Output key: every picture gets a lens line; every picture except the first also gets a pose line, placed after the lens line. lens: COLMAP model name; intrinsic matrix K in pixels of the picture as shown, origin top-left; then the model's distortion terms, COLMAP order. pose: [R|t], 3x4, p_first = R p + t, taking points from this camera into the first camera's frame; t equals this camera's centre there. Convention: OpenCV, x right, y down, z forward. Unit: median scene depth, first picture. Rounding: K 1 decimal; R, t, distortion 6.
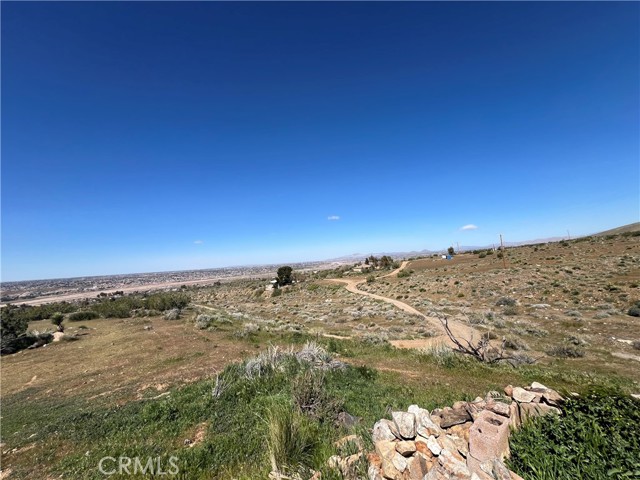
lens RADIAL K [[258.3, 0, 322.6], [0, 258.3, 241.1], [0, 0, 1]] dist [-0.001680, 0.000545]
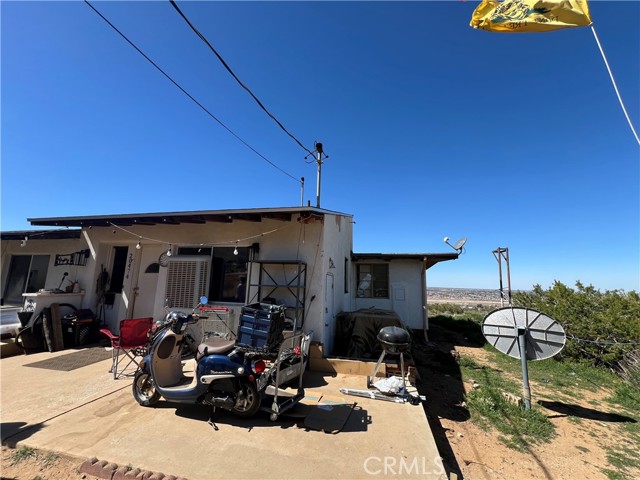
lens RADIAL K [[258.3, 0, 322.0], [0, 258.3, 240.9], [0, 0, 1]] dist [-0.001680, 0.000545]
pose [[0.505965, -0.056423, -0.860706, 0.491774], [-0.001630, 0.997794, -0.066368, -0.093733], [0.862552, 0.034983, 0.504757, -0.589605]]
